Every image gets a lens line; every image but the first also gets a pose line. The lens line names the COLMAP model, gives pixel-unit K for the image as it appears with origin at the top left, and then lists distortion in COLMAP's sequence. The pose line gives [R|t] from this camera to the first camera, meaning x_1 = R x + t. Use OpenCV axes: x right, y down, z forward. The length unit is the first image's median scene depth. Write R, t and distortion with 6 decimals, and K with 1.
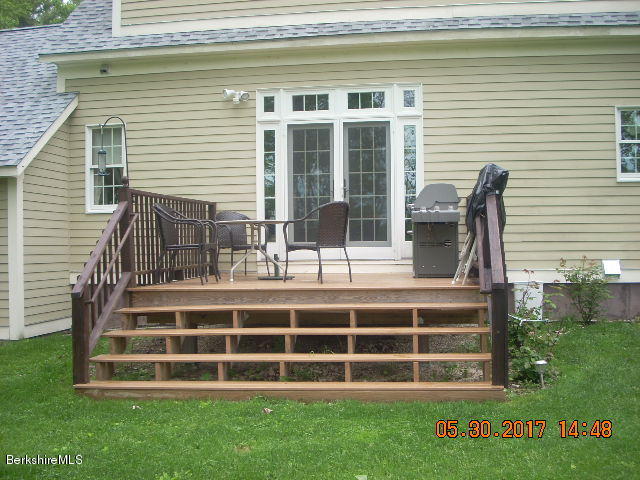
lens RADIAL K [[740.8, 0, 321.2], [0, 740.8, 243.5], [0, 0, 1]] dist [-0.164877, 0.000000]
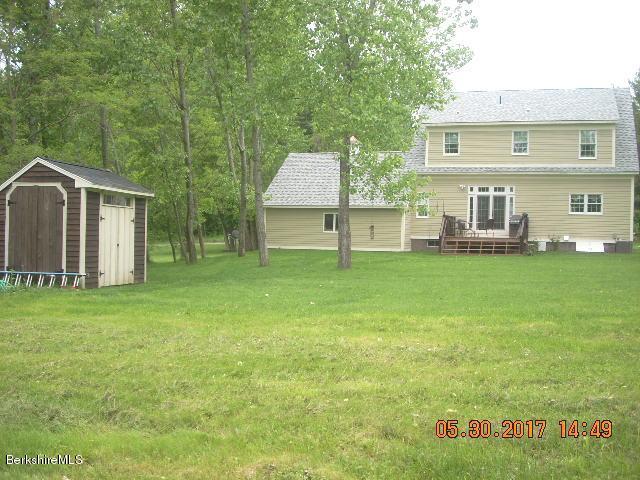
lens RADIAL K [[686.4, 0, 322.6], [0, 686.4, 242.5], [0, 0, 1]] dist [-0.157672, 0.000000]
pose [[0.979943, 0.036095, -0.195981, -0.127064], [-0.033777, 0.999314, 0.015159, 0.042444], [0.196394, -0.008236, 0.980491, -2.429037]]
